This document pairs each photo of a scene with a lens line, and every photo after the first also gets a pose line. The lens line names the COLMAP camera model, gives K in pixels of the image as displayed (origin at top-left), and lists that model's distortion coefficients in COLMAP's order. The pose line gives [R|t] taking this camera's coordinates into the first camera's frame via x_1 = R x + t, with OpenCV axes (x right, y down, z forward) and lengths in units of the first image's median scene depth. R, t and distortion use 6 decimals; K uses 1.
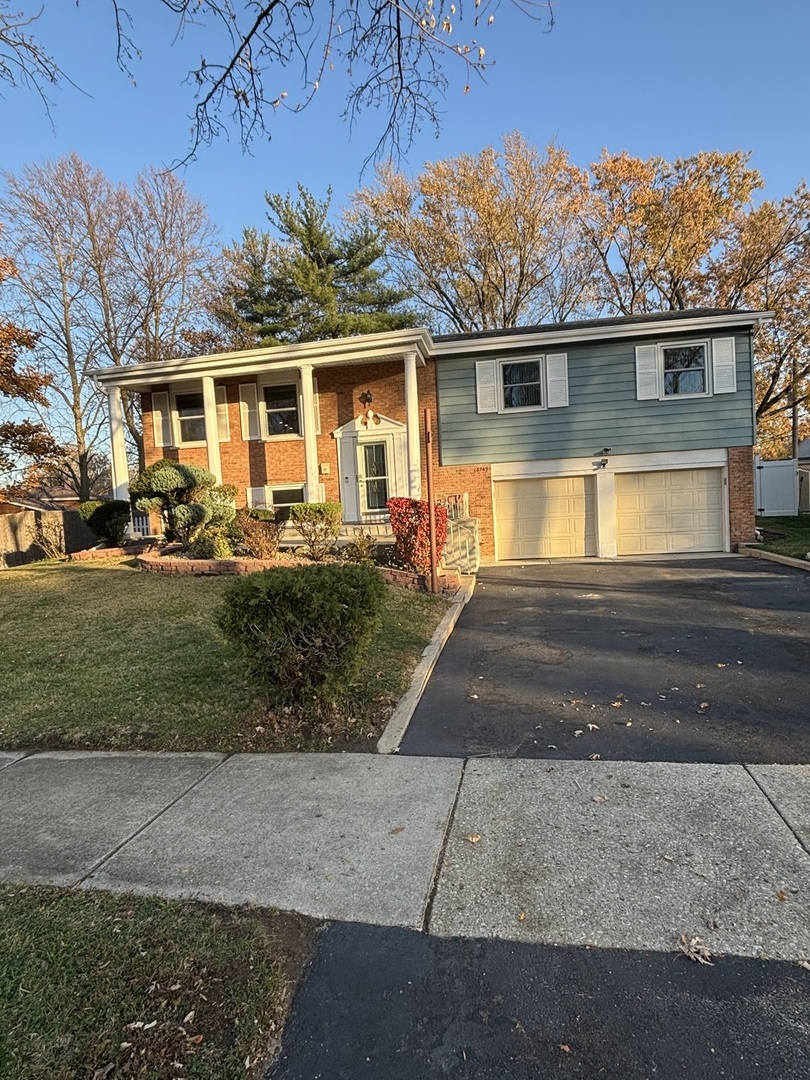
lens RADIAL K [[605.0, 0, 405.6], [0, 605.0, 542.2], [0, 0, 1]] dist [0.001967, -0.006934]
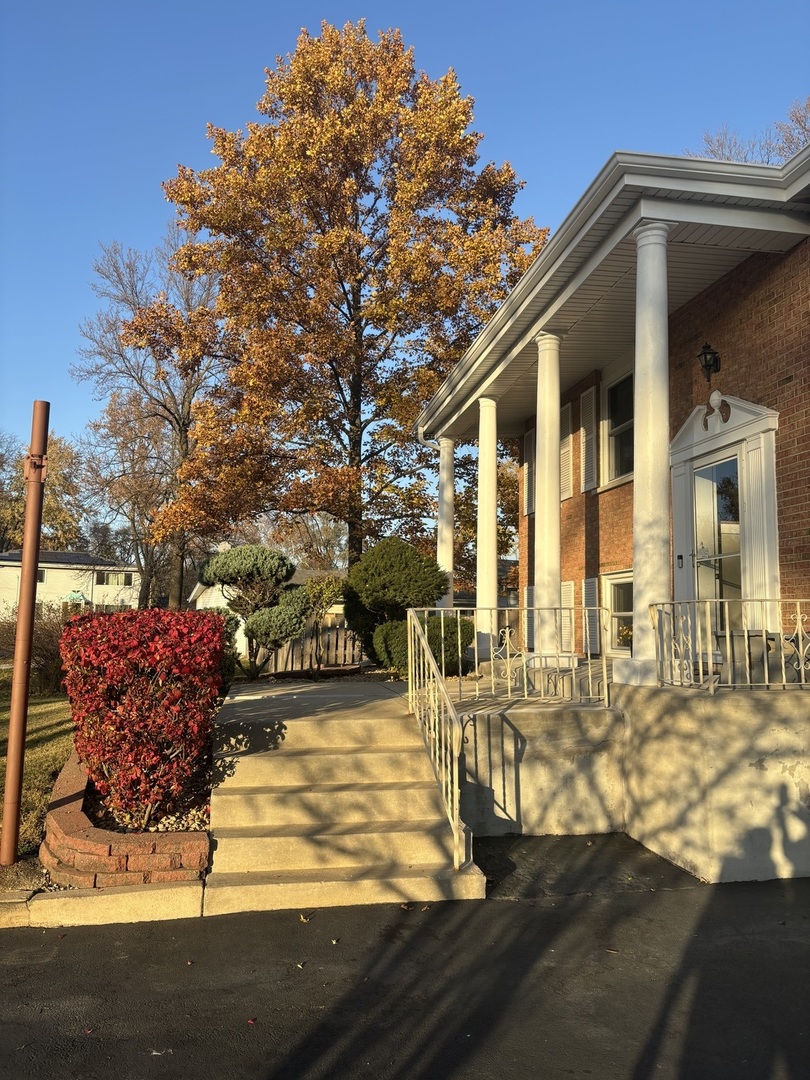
lens RADIAL K [[796.3, 0, 398.9], [0, 796.3, 541.1], [0, 0, 1]] dist [0.013879, 0.003319]
pose [[0.335869, -0.038103, -0.941138, 0.382242], [-0.074788, 0.994948, -0.066972, -0.066190], [0.938935, 0.092879, 0.331322, 0.642198]]
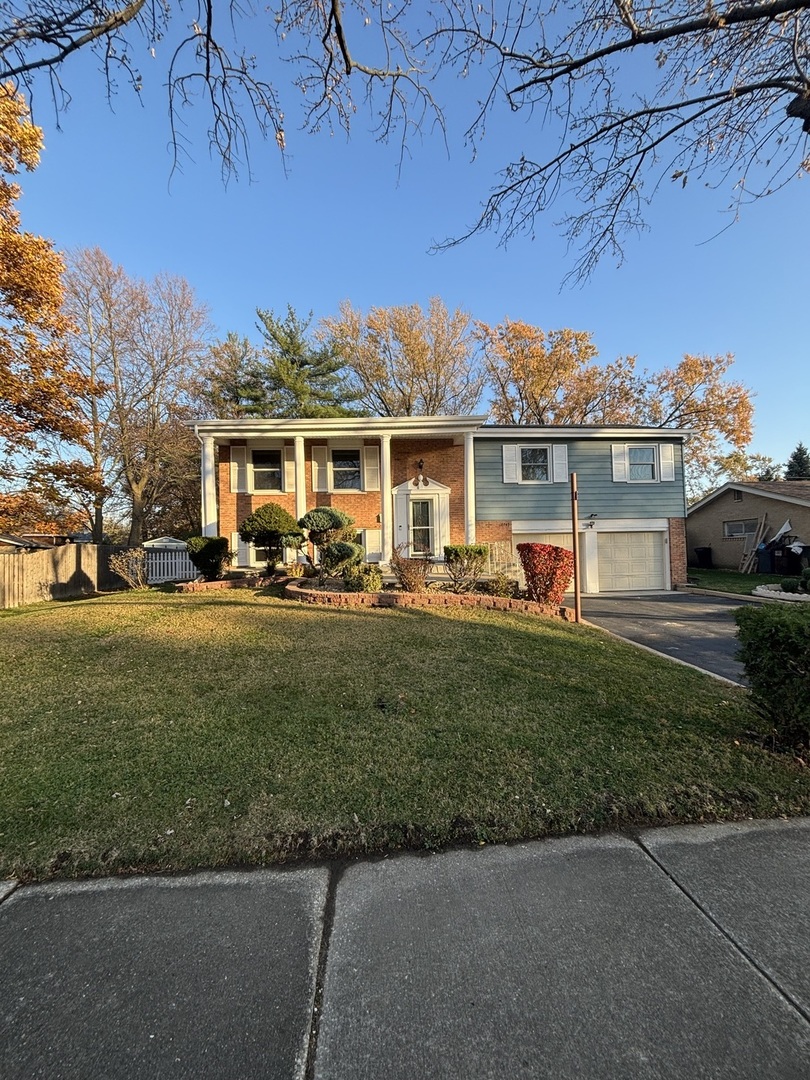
lens RADIAL K [[436.7, 0, 405.7], [0, 436.7, 538.4], [0, 0, 1]] dist [-0.001099, 0.000338]
pose [[0.969952, 0.039170, 0.240121, -0.310777], [-0.017012, 0.995458, -0.093668, 0.001815], [-0.242699, 0.086769, 0.966213, 0.134451]]
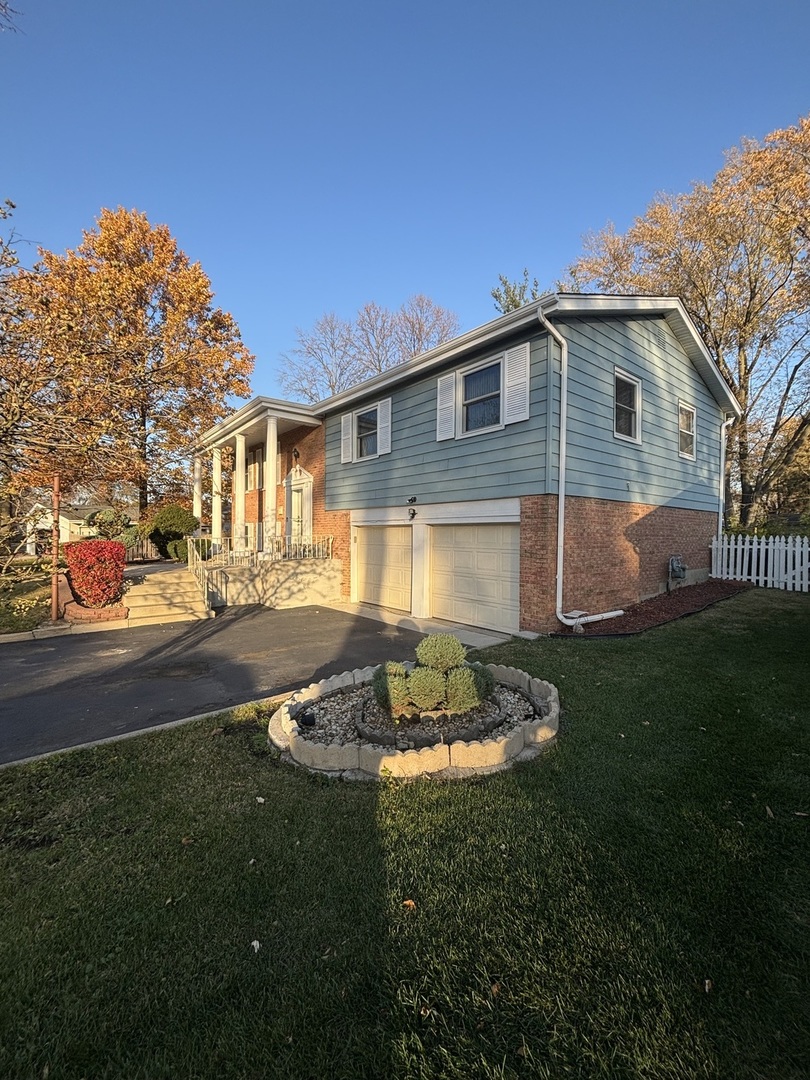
lens RADIAL K [[436.7, 0, 406.2], [0, 436.7, 543.1], [0, 0, 1]] dist [-0.001099, 0.000338]
pose [[0.755644, 0.072113, -0.651001, 0.719370], [-0.080562, 0.996607, 0.016885, -0.092302], [0.650009, 0.039687, 0.758889, 0.479569]]
